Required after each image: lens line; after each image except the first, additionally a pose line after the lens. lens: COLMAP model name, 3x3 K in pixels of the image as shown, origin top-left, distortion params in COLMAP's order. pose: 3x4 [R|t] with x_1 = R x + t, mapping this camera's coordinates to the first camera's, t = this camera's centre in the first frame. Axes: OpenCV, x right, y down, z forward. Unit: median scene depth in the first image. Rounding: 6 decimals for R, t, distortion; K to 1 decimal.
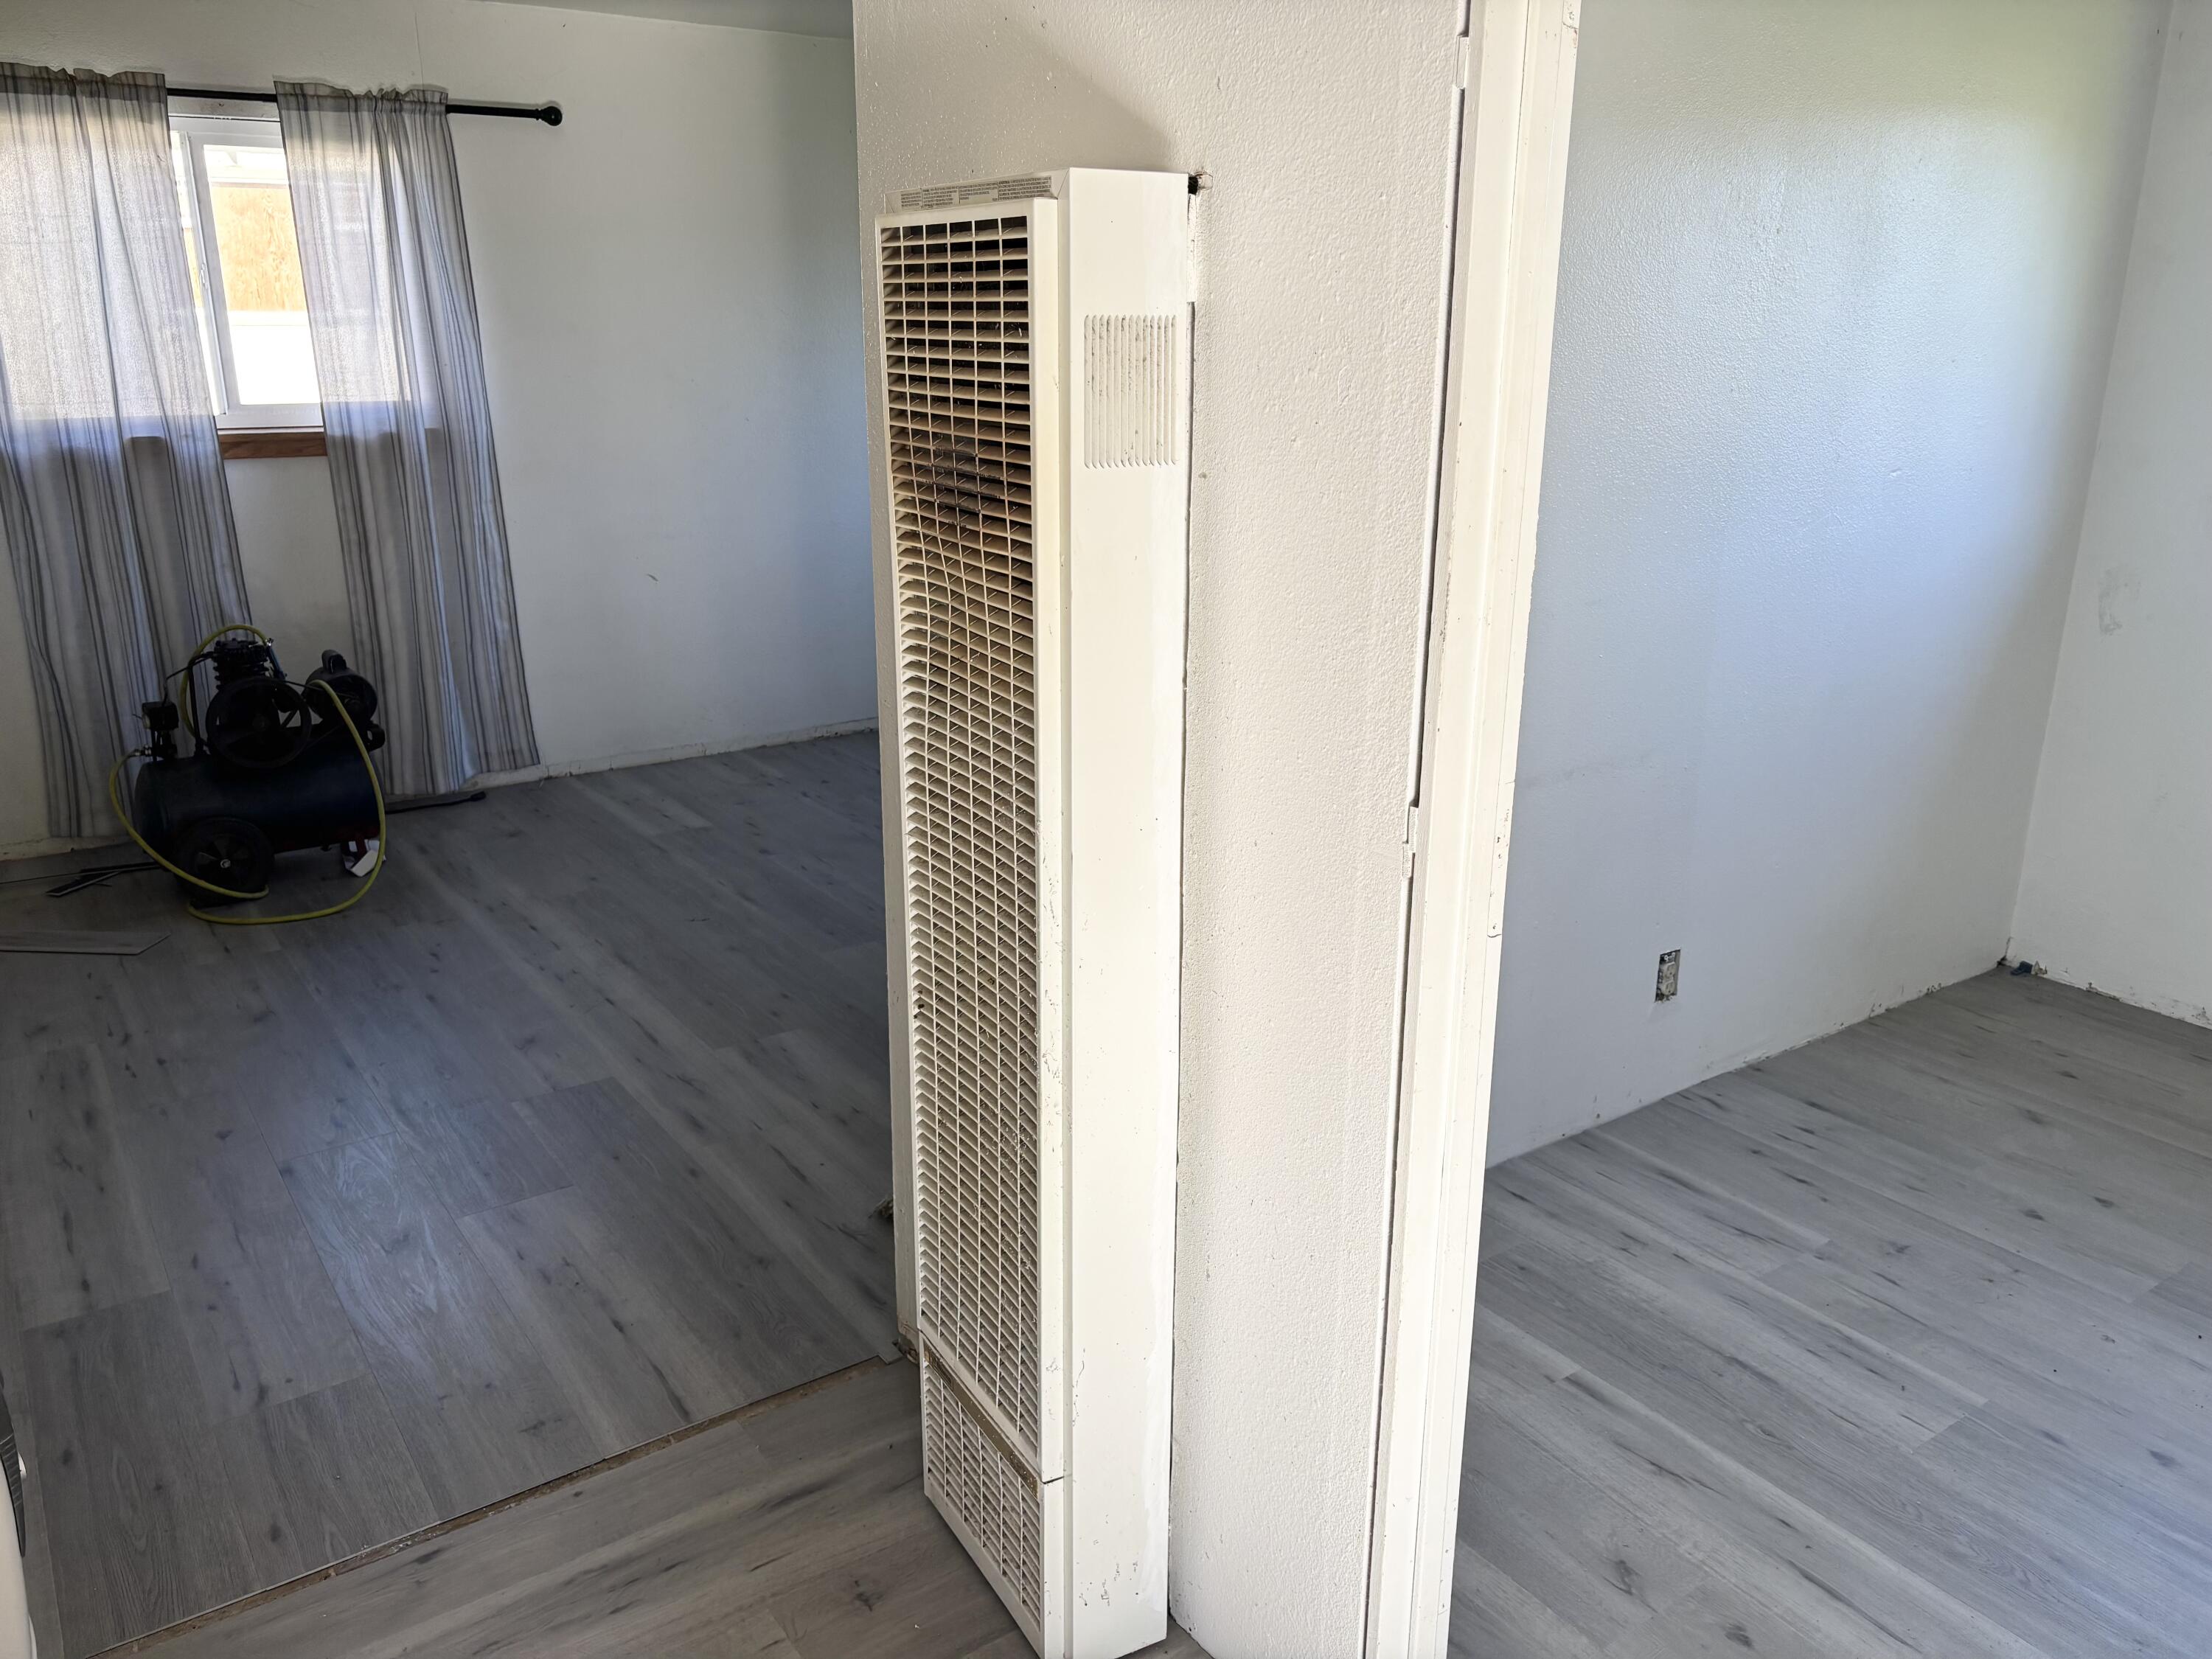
lens RADIAL K [[1704.2, 0, 1095.7], [0, 1704.2, 834.0], [0, 0, 1]] dist [0.056273, -0.042807]
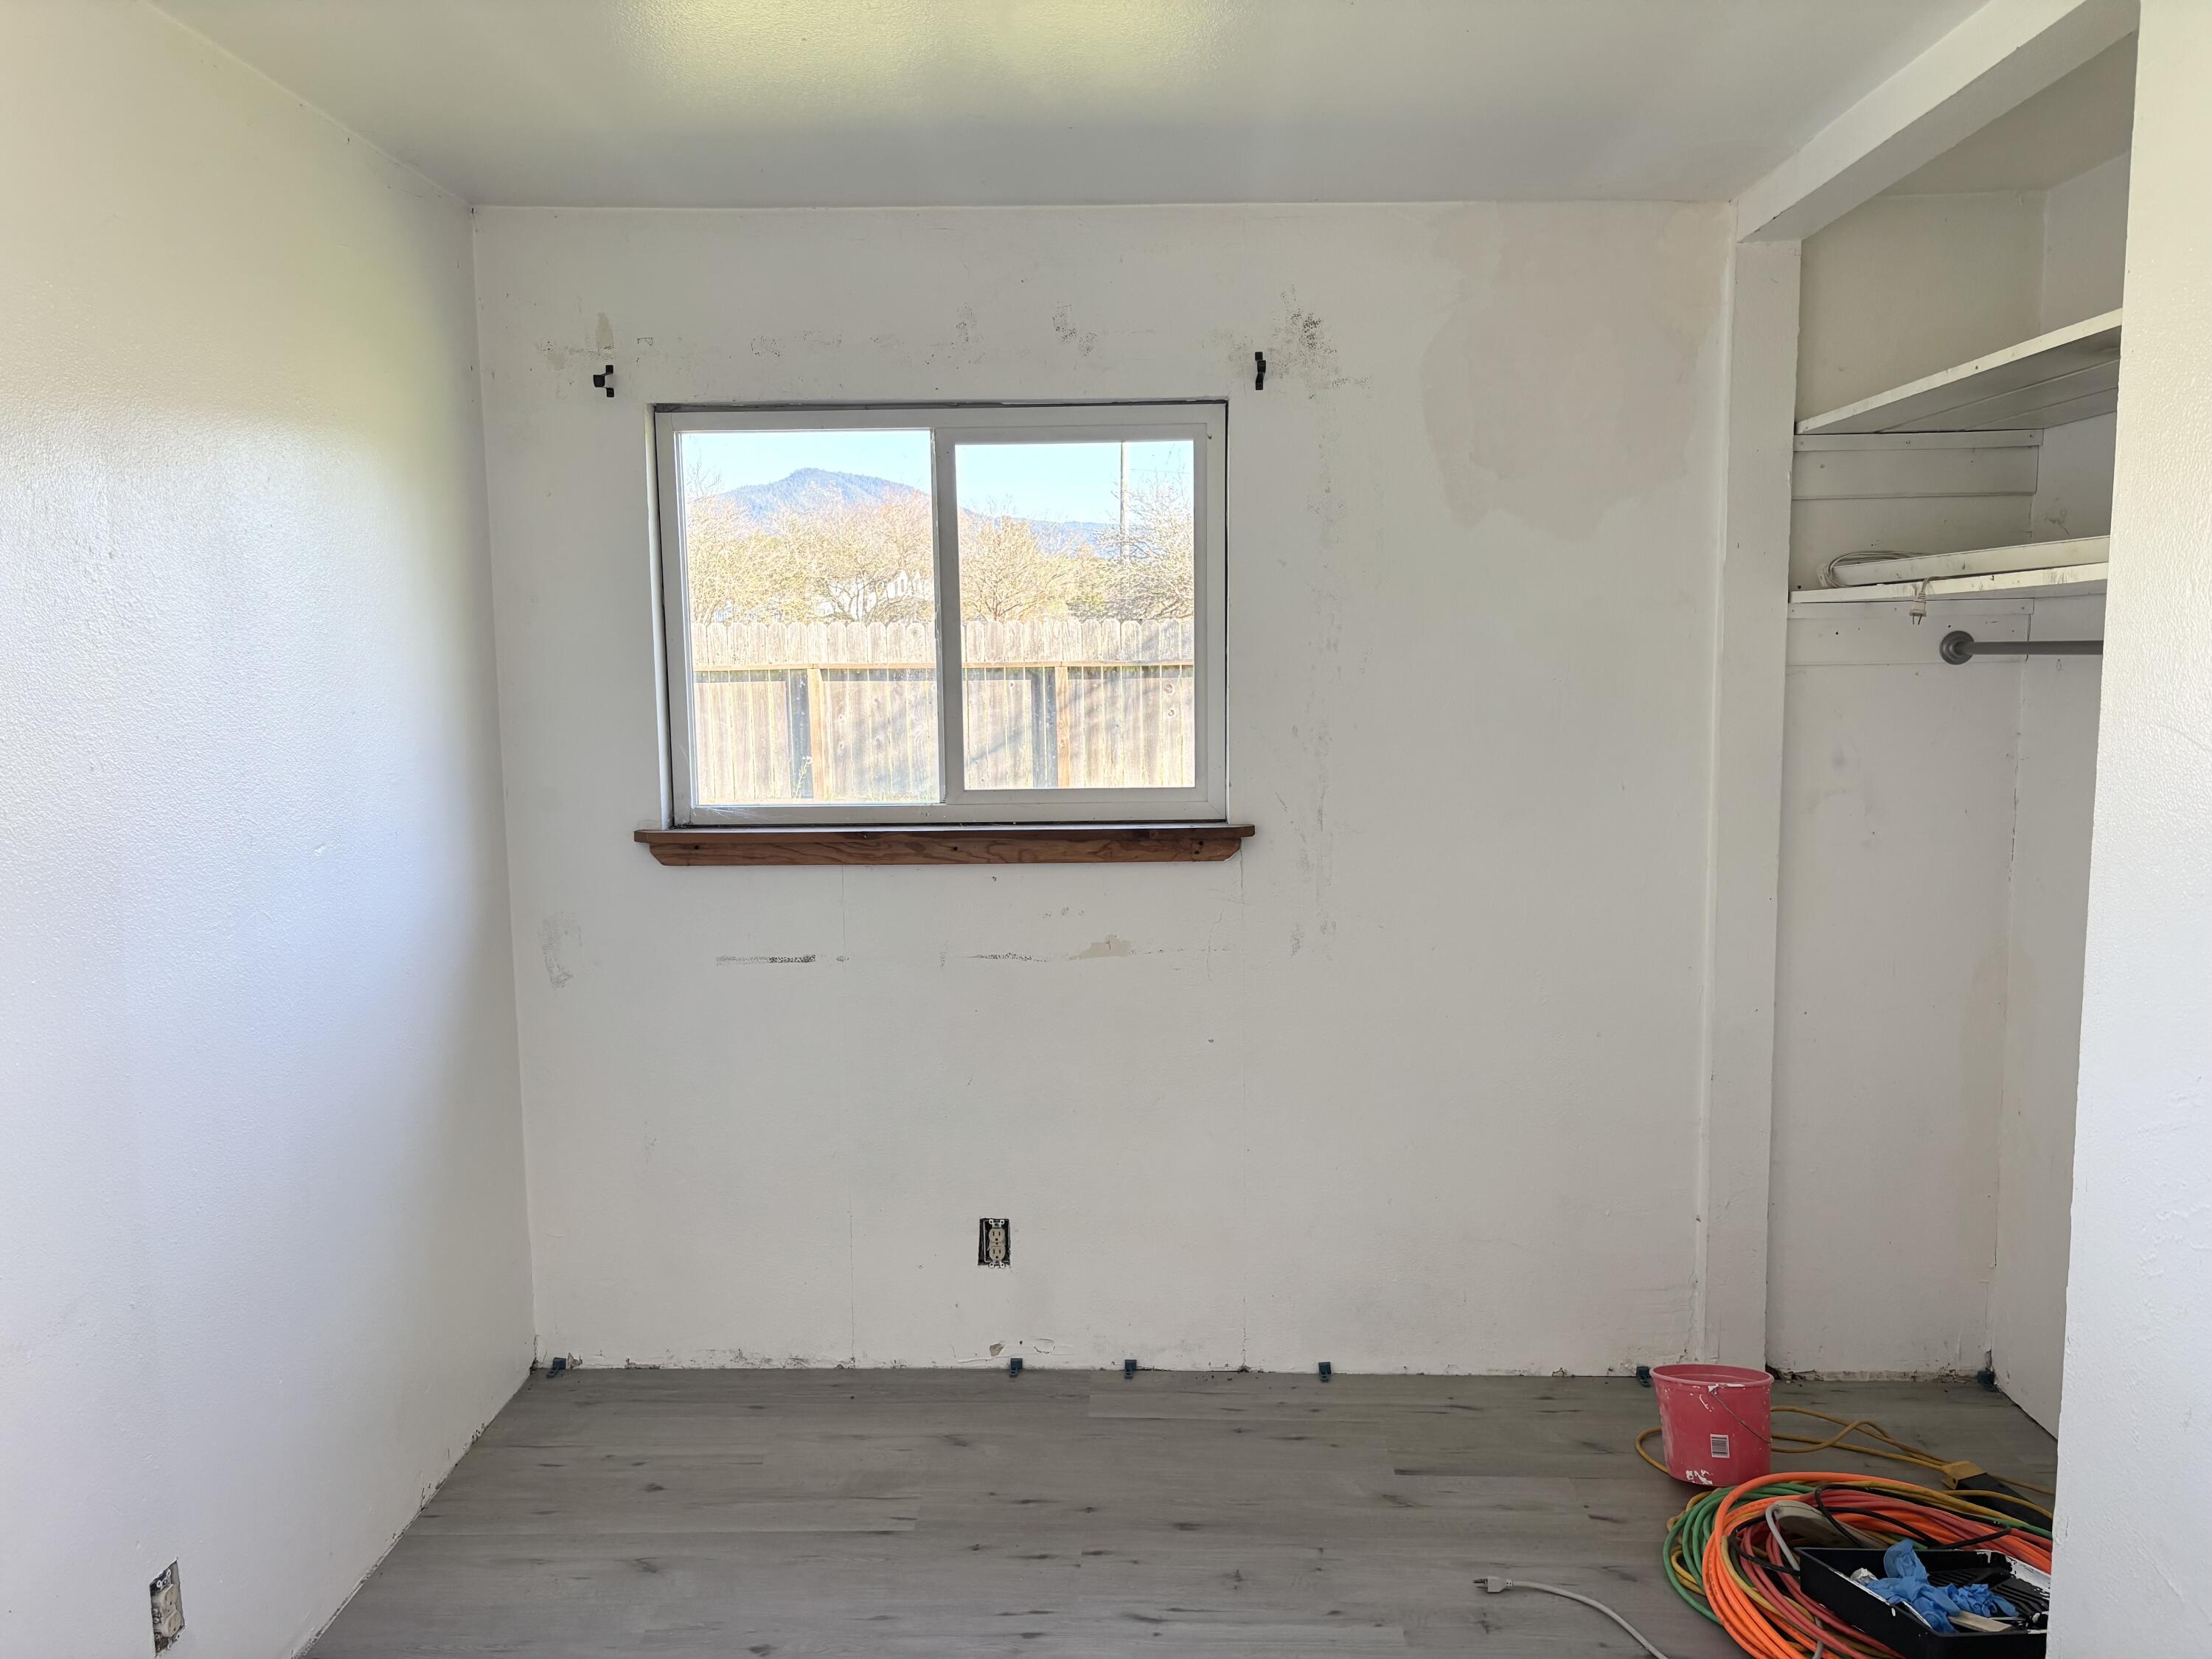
lens RADIAL K [[1704.2, 0, 1095.7], [0, 1704.2, 834.0], [0, 0, 1]] dist [0.056273, -0.042807]
pose [[0.608200, -0.109523, 0.786191, 0.054179], [0.257138, 0.964213, -0.064600, -0.072511], [-0.750981, 0.241449, 0.614597, 0.236363]]
